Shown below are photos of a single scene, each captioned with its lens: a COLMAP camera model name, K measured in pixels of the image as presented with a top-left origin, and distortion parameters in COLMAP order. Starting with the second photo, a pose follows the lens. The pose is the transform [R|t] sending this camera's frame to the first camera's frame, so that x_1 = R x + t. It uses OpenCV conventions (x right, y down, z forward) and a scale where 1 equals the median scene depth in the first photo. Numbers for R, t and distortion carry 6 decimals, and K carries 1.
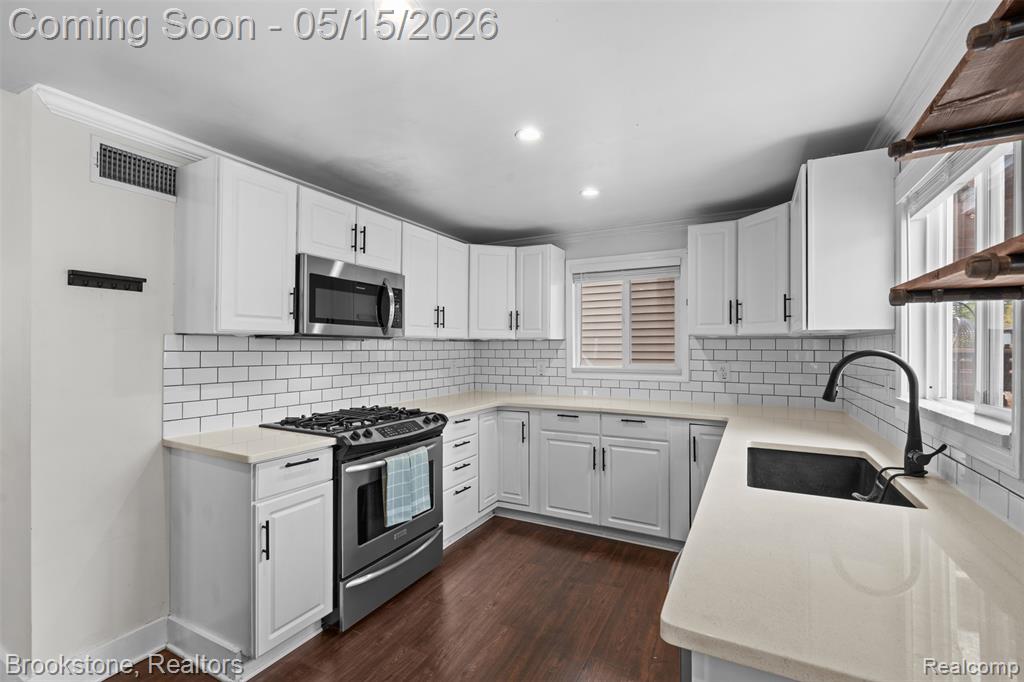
lens RADIAL K [[449.3, 0, 512.0], [0, 449.3, 341.0], [0, 0, 1]] dist [-0.001350, -0.000426]
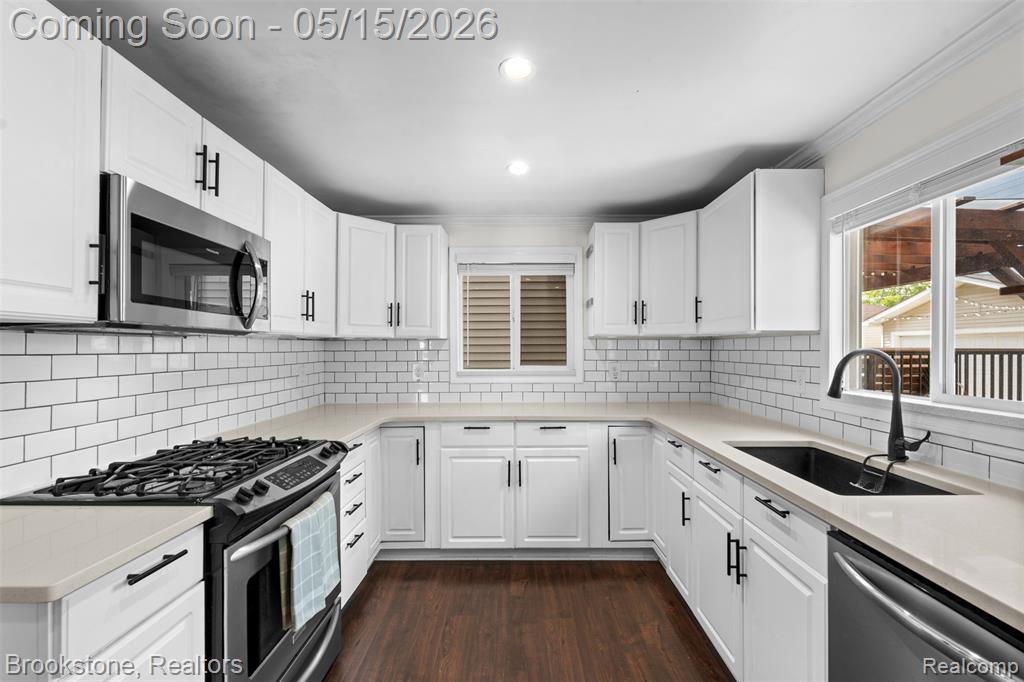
lens RADIAL K [[449.8, 0, 517.7], [0, 449.8, 347.0], [0, 0, 1]] dist [-0.001725, -0.000508]
pose [[0.883253, -0.000501, 0.468896, -0.231842], [-0.004187, 0.999951, 0.008955, 0.005561], [-0.468878, -0.009873, 0.883208, 0.232528]]
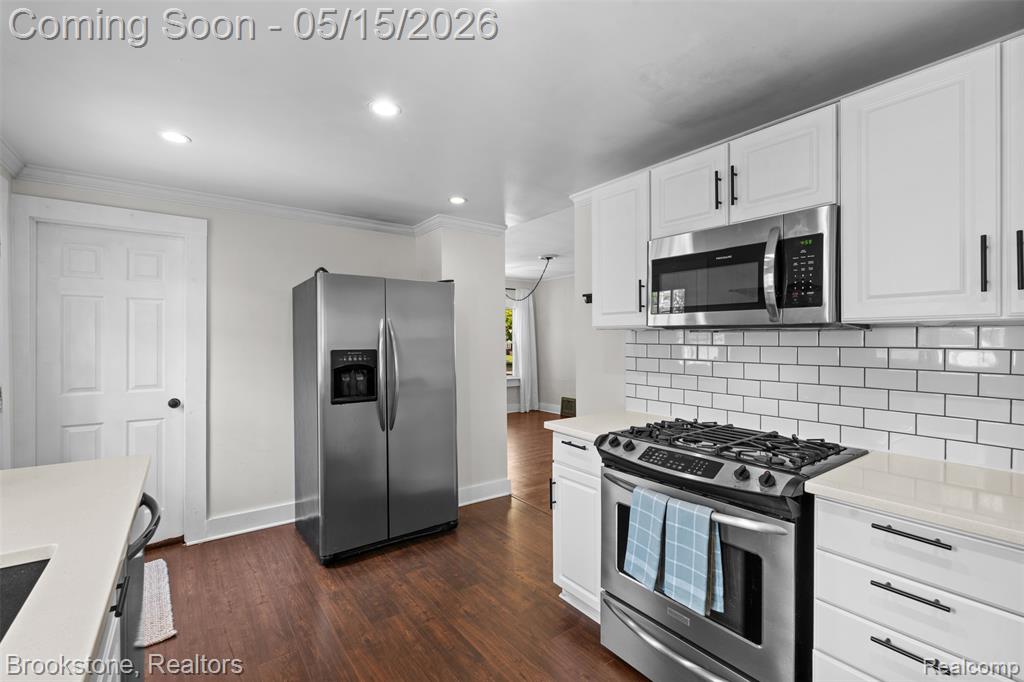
lens RADIAL K [[450.5, 0, 512.8], [0, 450.5, 336.8], [0, 0, 1]] dist [-0.000387, -0.000061]
pose [[-0.431857, -0.003817, -0.901934, 0.403920], [0.011192, 0.999891, -0.009590, 0.008931], [0.901873, -0.014236, -0.431767, 0.910468]]
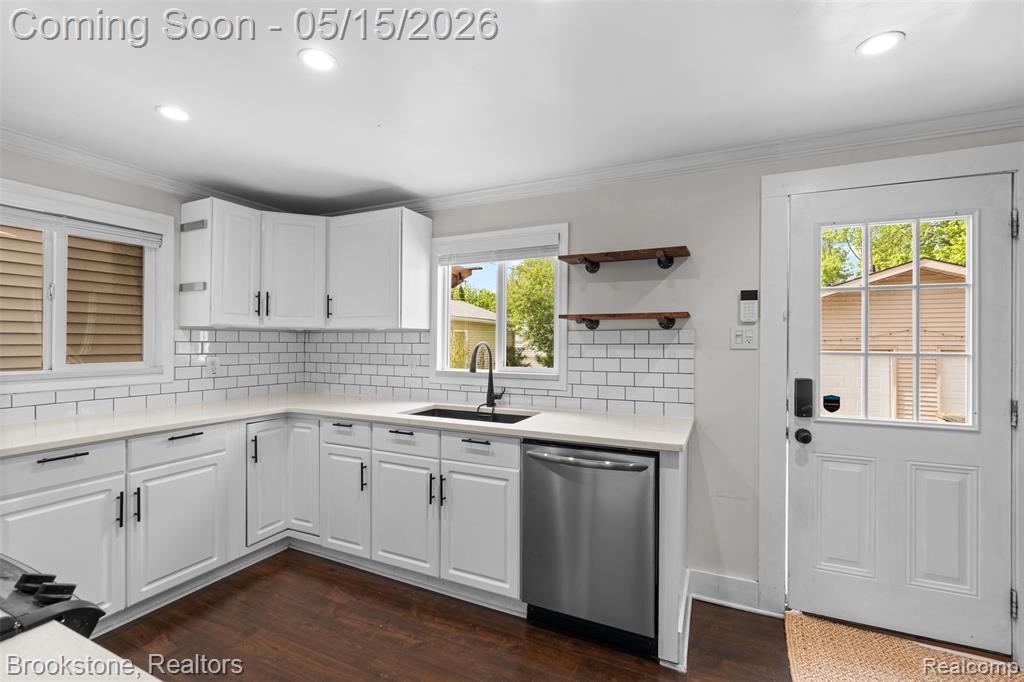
lens RADIAL K [[452.0, 0, 510.6], [0, 452.0, 338.8], [0, 0, 1]] dist [0.001612, 0.000020]
pose [[-0.046648, 0.004059, 0.998903, -0.536840], [-0.019368, 0.999800, -0.004968, 0.006938], [-0.998724, -0.019579, -0.046560, 0.509446]]
